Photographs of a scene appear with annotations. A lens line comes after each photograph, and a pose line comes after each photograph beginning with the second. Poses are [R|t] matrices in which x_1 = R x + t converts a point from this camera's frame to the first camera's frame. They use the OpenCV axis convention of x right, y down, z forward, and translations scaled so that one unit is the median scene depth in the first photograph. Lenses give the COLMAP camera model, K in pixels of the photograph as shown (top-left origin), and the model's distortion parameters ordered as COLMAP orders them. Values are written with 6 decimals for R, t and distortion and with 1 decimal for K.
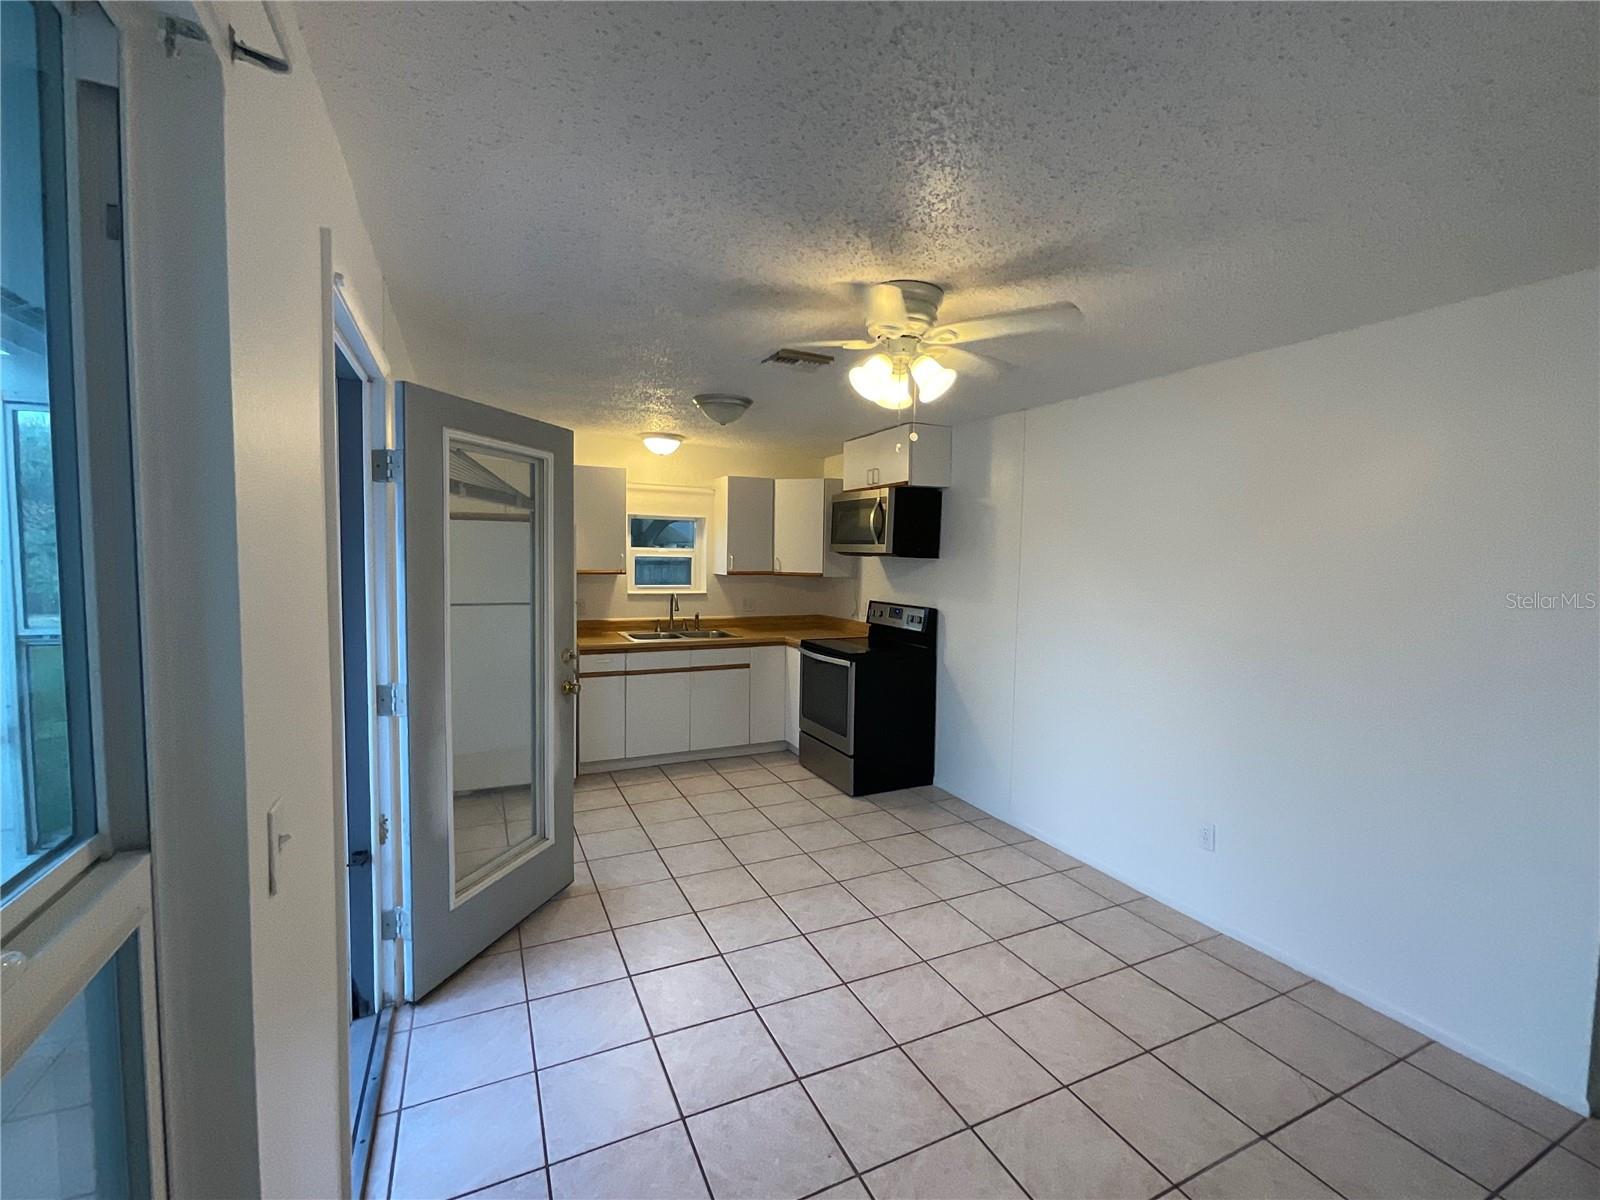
lens RADIAL K [[693.4, 0, 799.5], [0, 693.4, 601.5], [0, 0, 1]] dist [-0.002552, 0.001435]
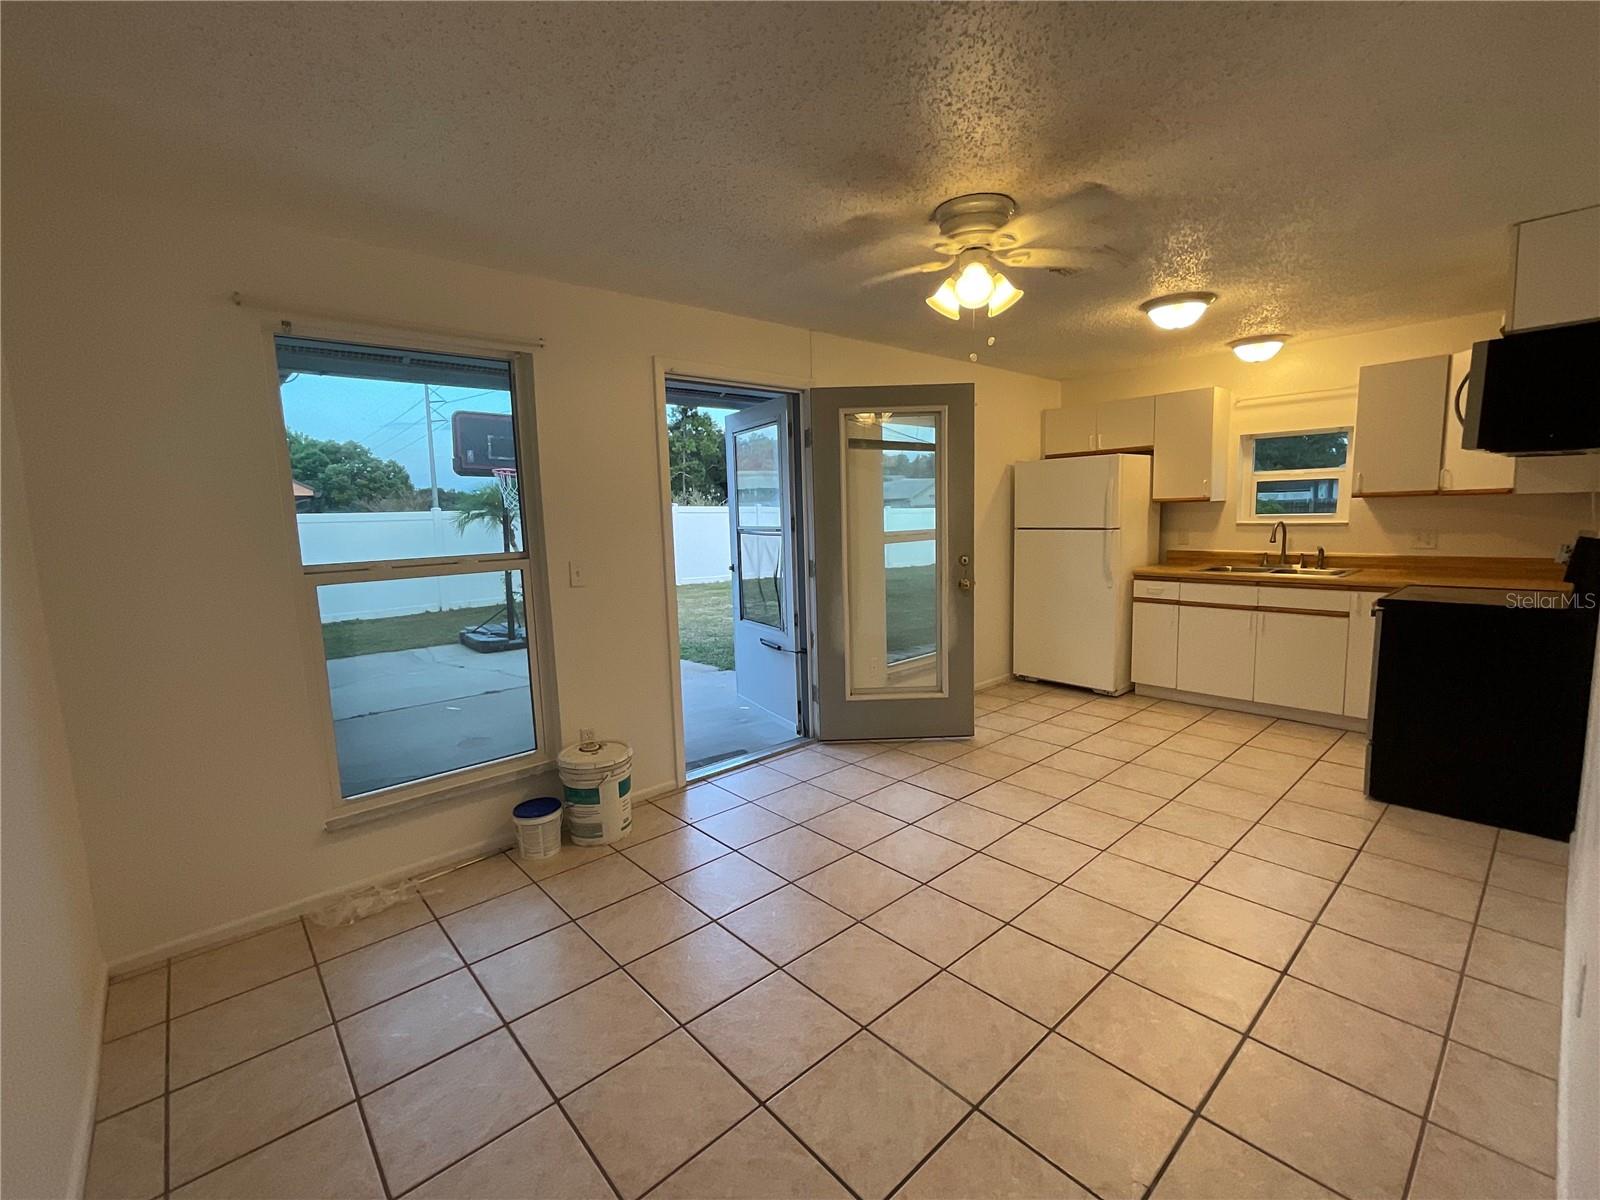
lens RADIAL K [[693.4, 0, 802.0], [0, 693.4, 596.8], [0, 0, 1]] dist [-0.002552, 0.001435]
pose [[0.281927, 0.089020, -0.955297, 1.073459], [-0.031585, 0.996008, 0.083492, 0.060780], [0.958916, 0.006634, 0.283613, 0.430761]]
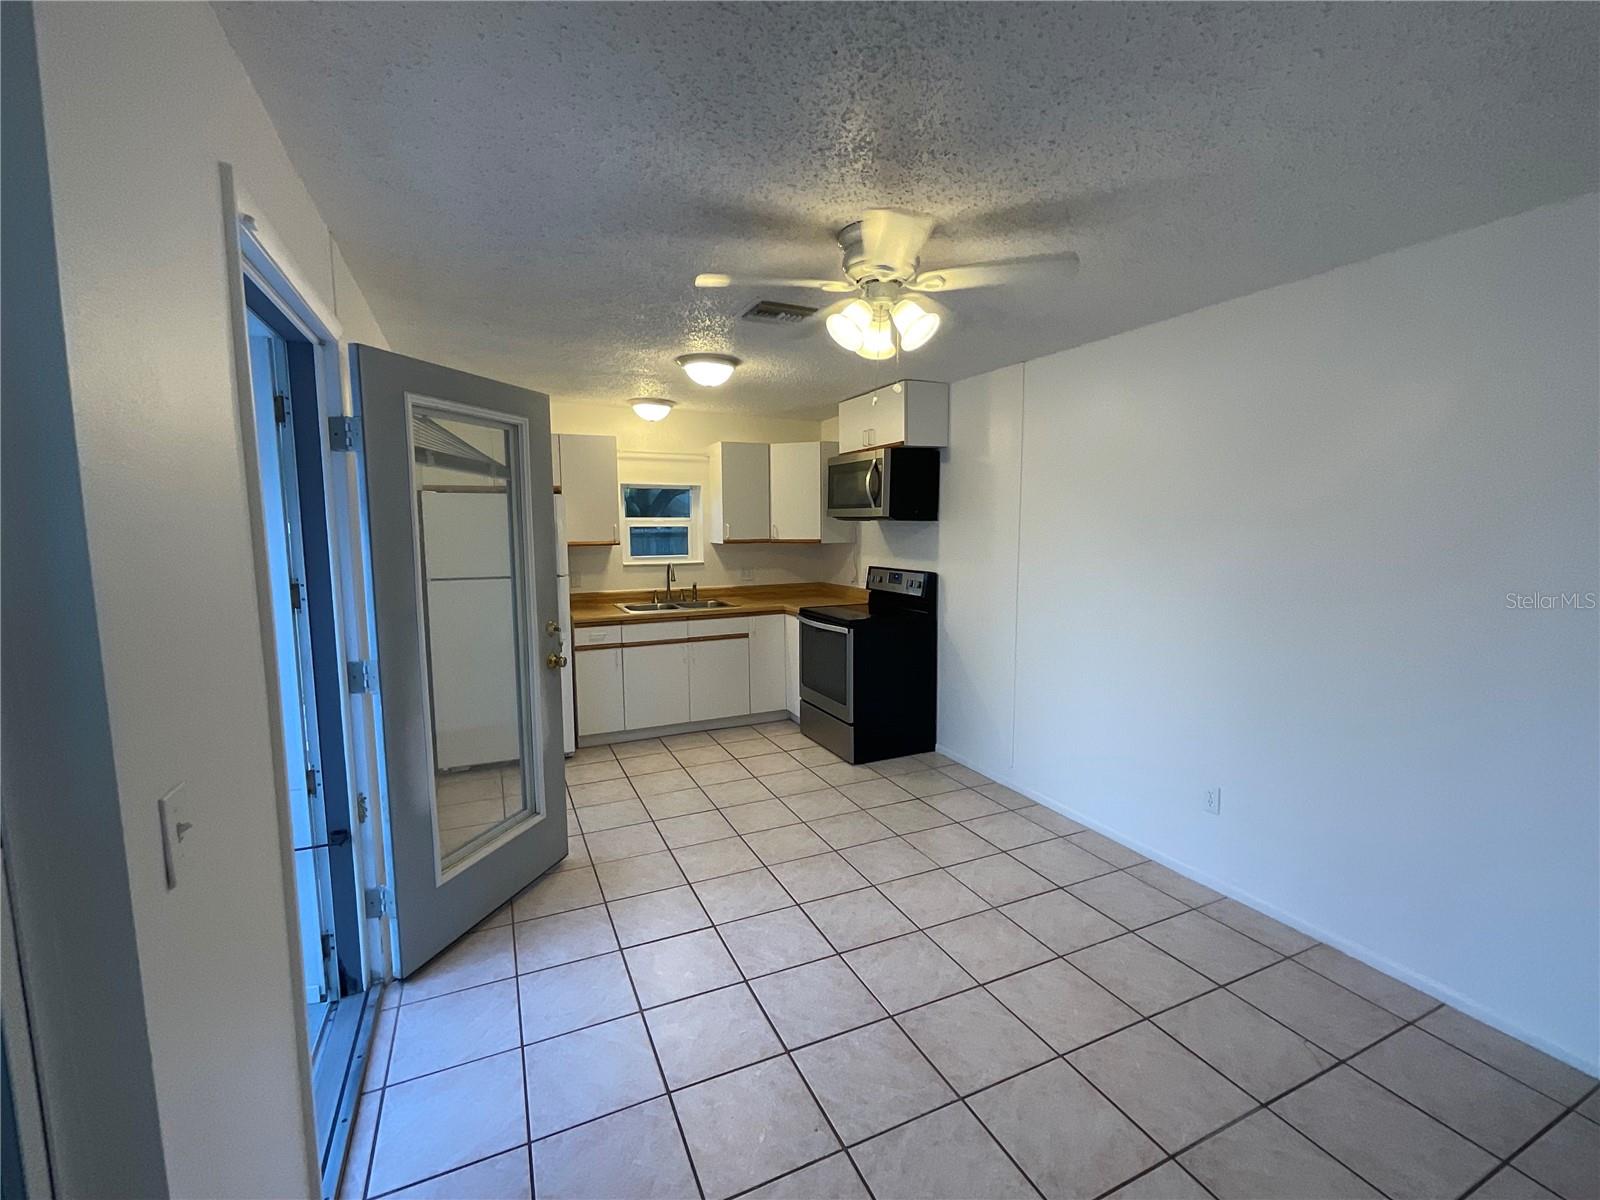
lens RADIAL K [[693.4, 0, 799.0], [0, 693.4, 601.5], [0, 0, 1]] dist [-0.002552, 0.001435]
pose [[0.999606, -0.022702, -0.016484, 0.038947], [0.023399, 0.998784, 0.043397, 0.008019], [0.015479, -0.043765, 0.998922, 0.039864]]
